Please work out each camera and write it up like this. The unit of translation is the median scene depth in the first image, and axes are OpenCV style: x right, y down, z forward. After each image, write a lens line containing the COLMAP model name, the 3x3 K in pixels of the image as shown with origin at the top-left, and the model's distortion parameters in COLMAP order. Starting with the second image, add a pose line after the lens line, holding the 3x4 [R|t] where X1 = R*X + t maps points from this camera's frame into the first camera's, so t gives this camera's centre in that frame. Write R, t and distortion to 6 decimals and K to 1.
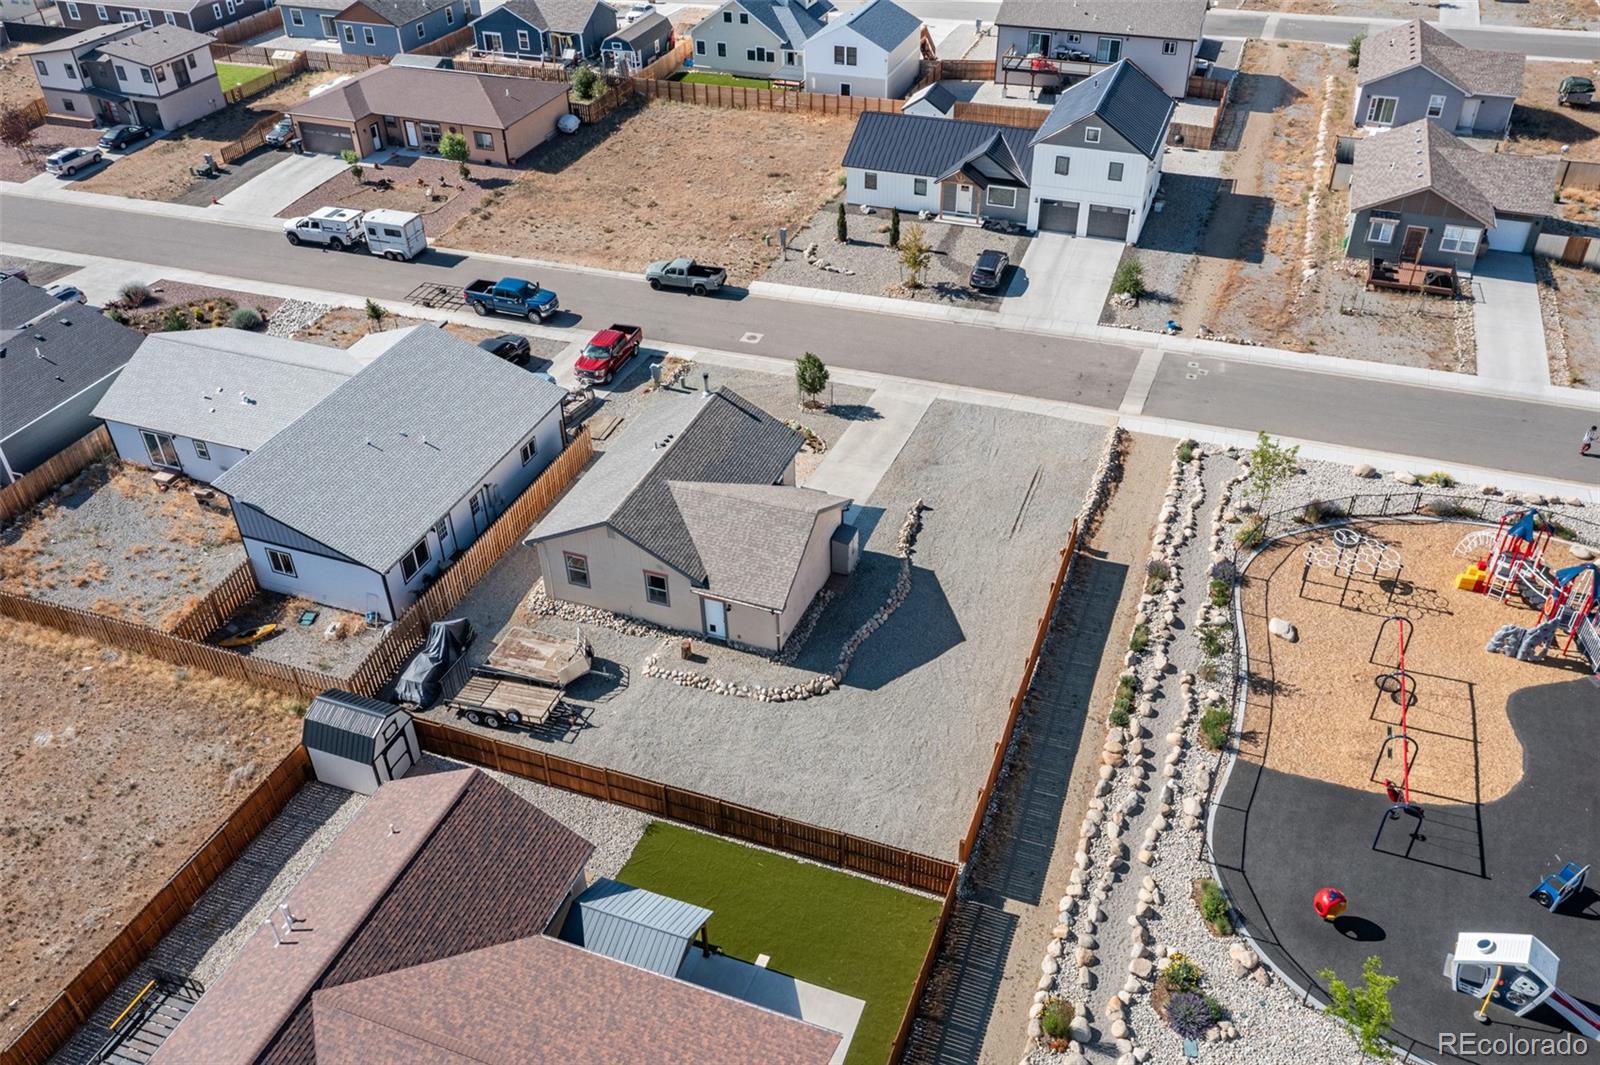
lens RADIAL K [[1273.0, 0, 797.0], [0, 1273.0, 539.0], [0, 0, 1]] dist [-0.012366, 0.011629]
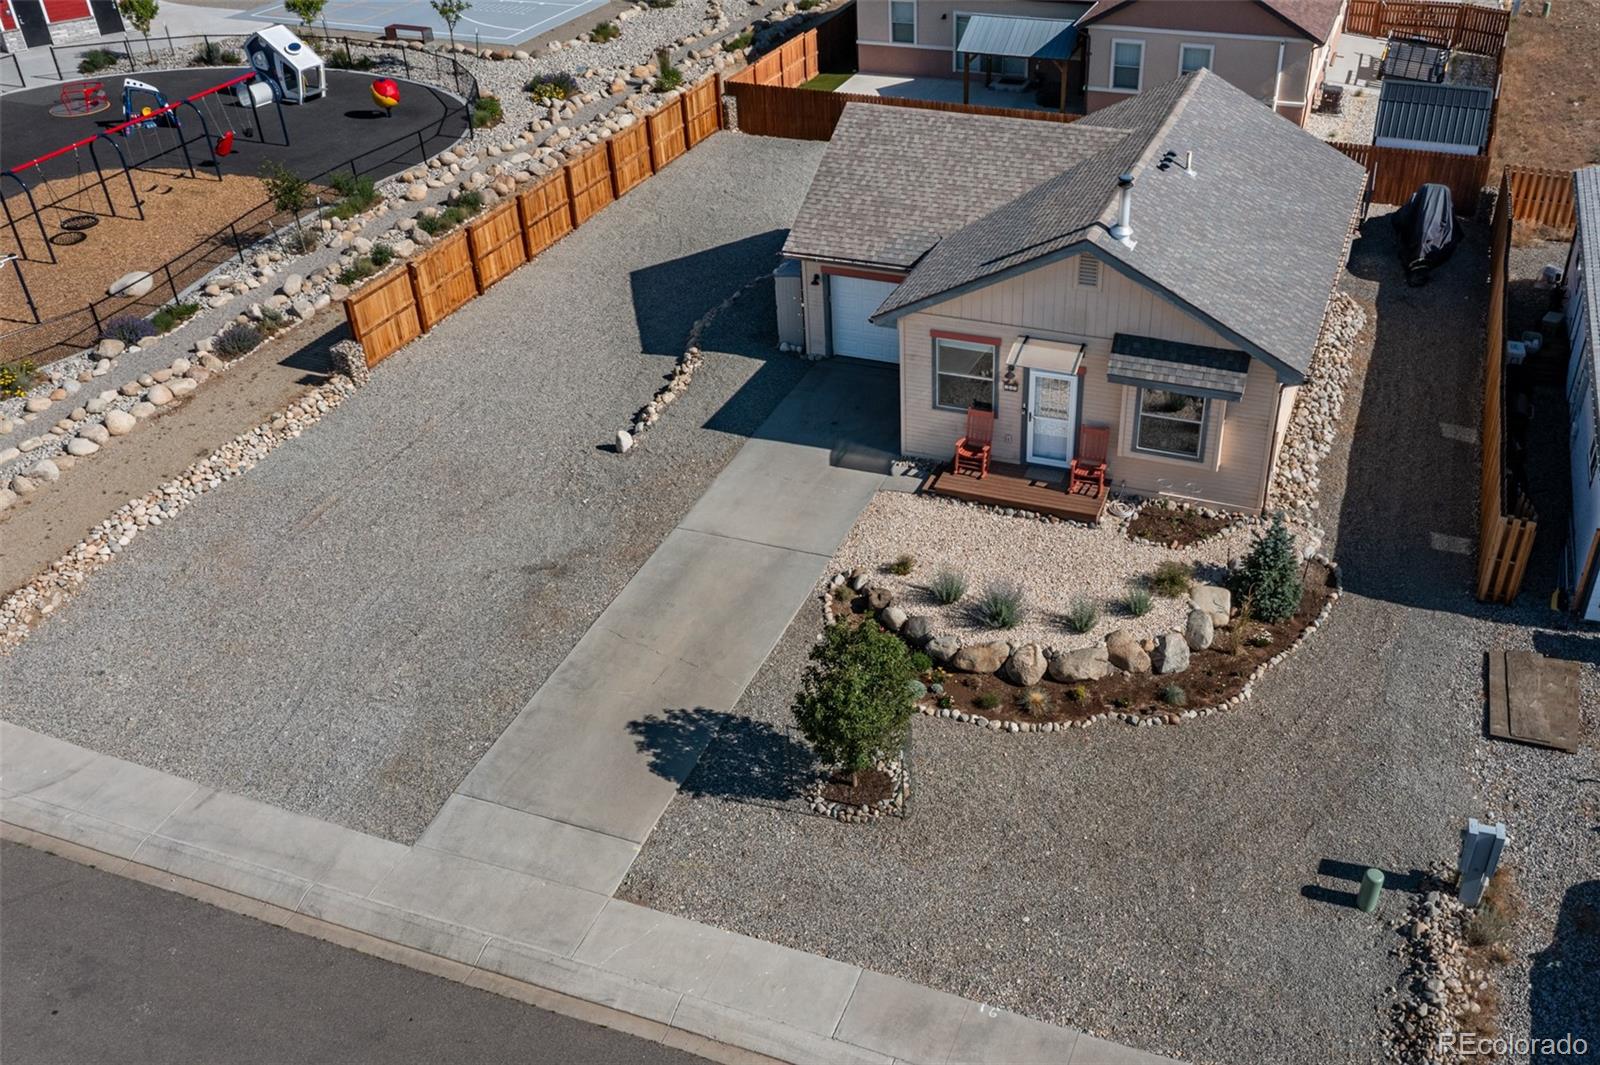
lens RADIAL K [[1434.9, 0, 889.2], [0, 1434.9, 598.5], [0, 0, 1]] dist [-0.017366, 0.017966]
pose [[-0.999209, 0.038687, 0.009160, 0.000010], [0.020793, 0.312151, 0.949805, -0.353504], [0.033886, 0.949244, -0.312709, 0.882393]]
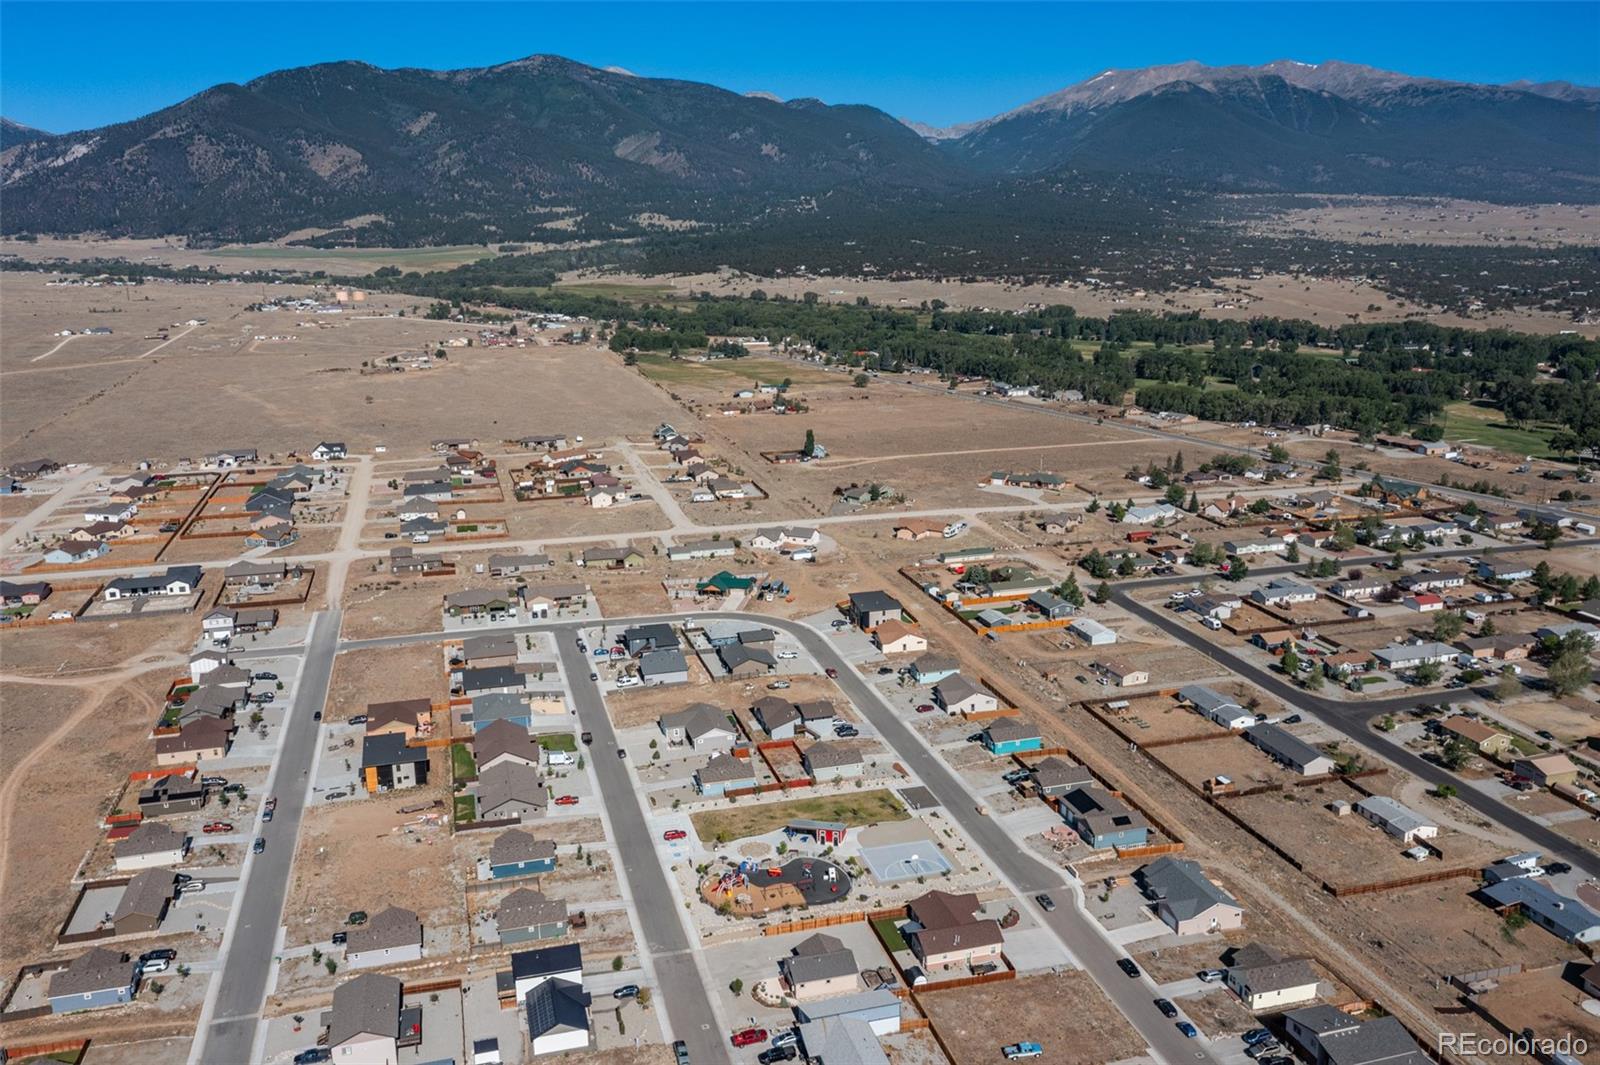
lens RADIAL K [[1273.0, 0, 797.0], [0, 1273.0, 539.0], [0, 0, 1]] dist [-0.012366, 0.011629]
pose [[-0.592546, -0.169051, 0.787598, -1.989686], [0.499086, 0.690417, 0.523677, -2.068510], [-0.632299, 0.703382, -0.324733, 0.946201]]
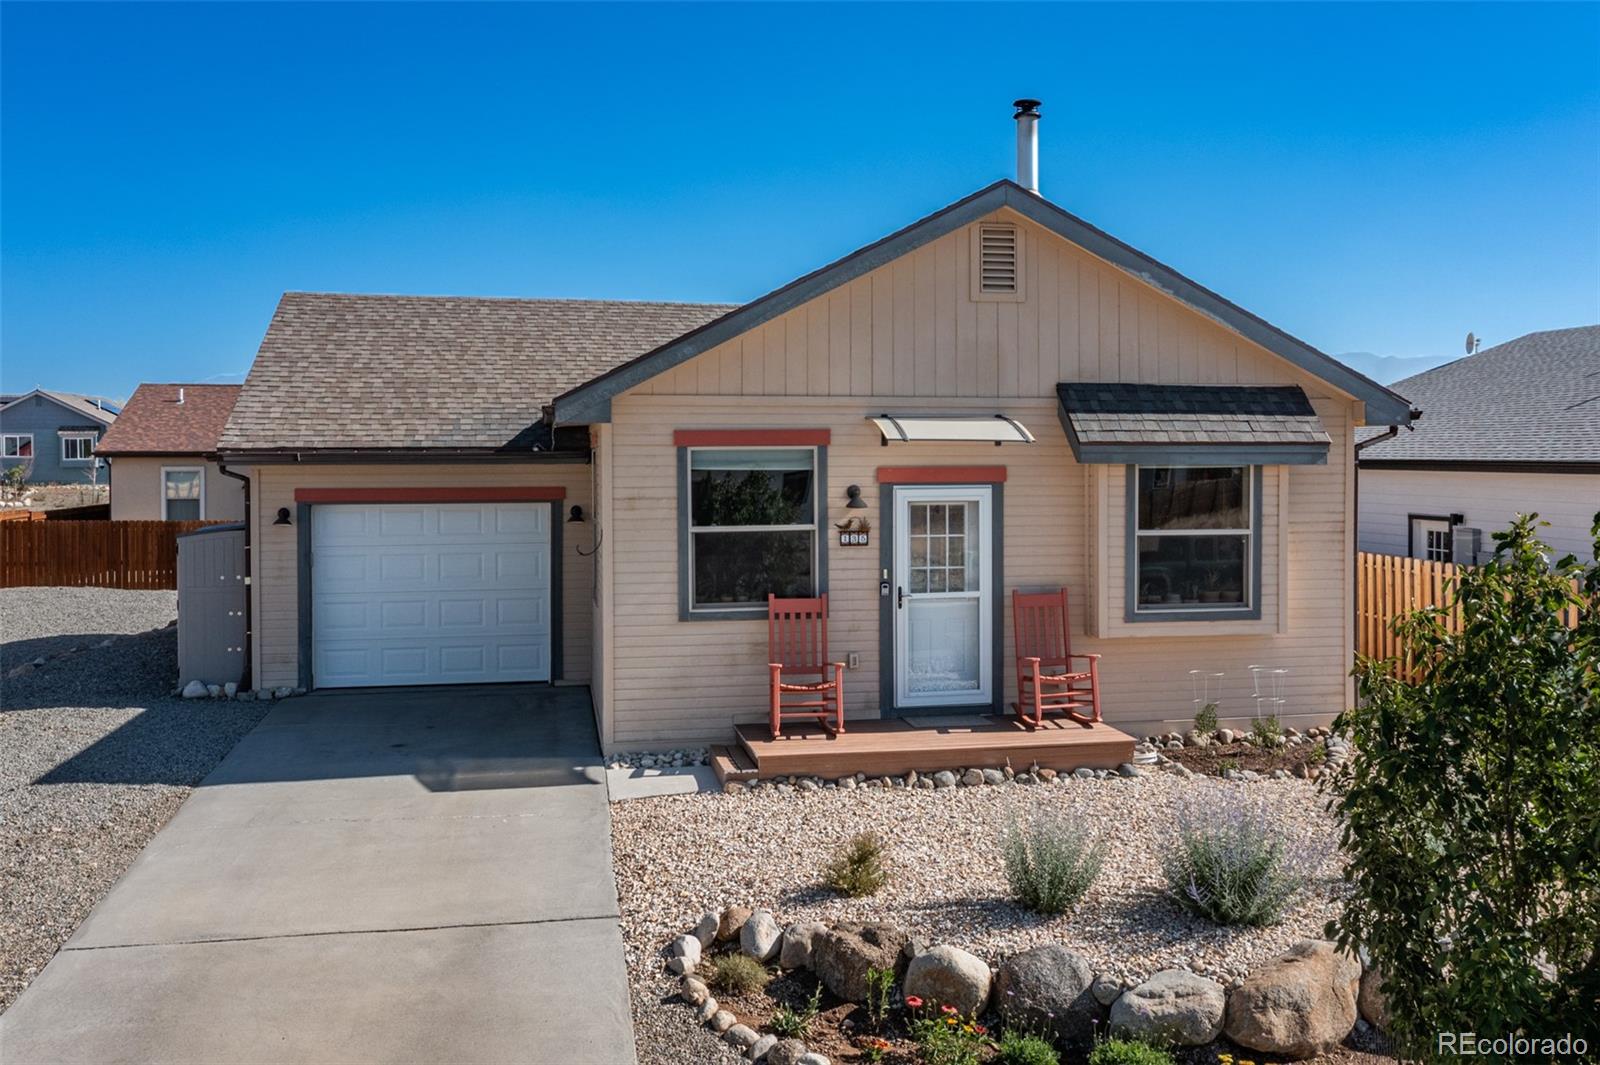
lens RADIAL K [[1421.5, 0, 804.9], [0, 1421.5, 472.9], [0, 0, 1]] dist [-0.009563, 0.008227]
pose [[-0.851029, 0.029906, -0.524266, 0.059478], [-0.296876, 0.796111, 0.527325, -0.135634], [0.433144, 0.604412, -0.668635, 0.829477]]
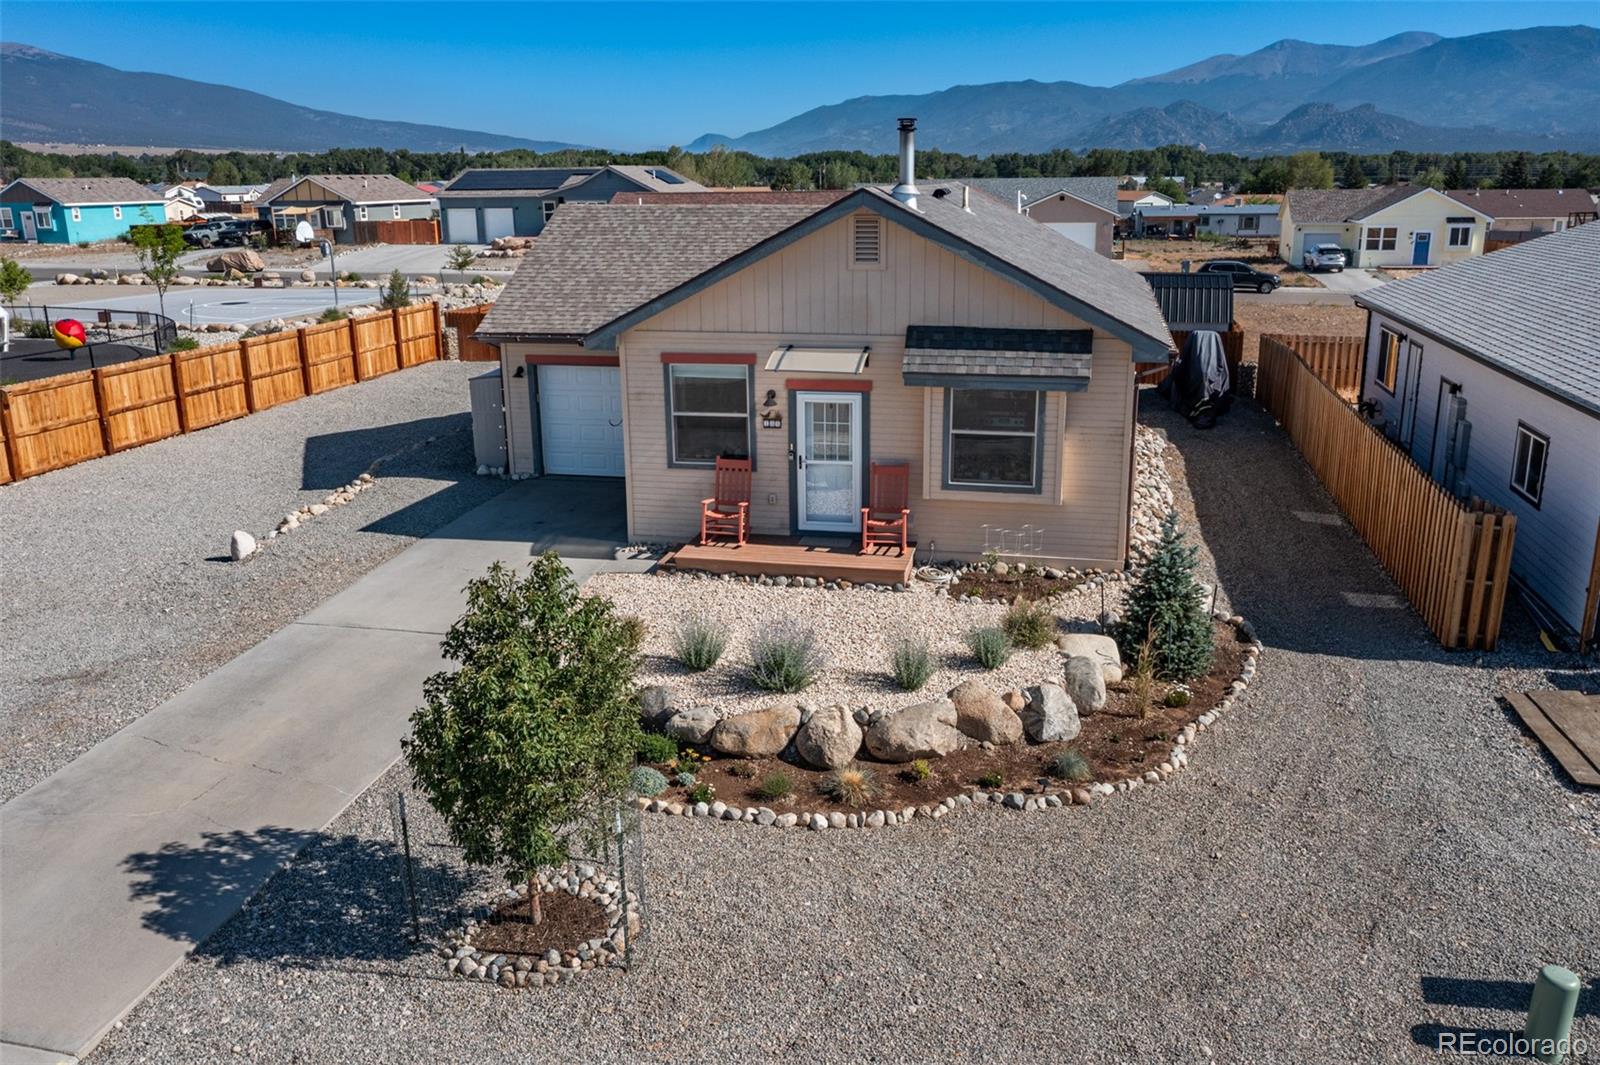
lens RADIAL K [[1273.0, 0, 797.0], [0, 1273.0, 539.0], [0, 0, 1]] dist [-0.012366, 0.011629]
pose [[-0.989443, 0.068739, -0.127581, -0.001907], [-0.059421, 0.610511, 0.789776, -0.211979], [0.132178, 0.789019, -0.599981, 0.880836]]
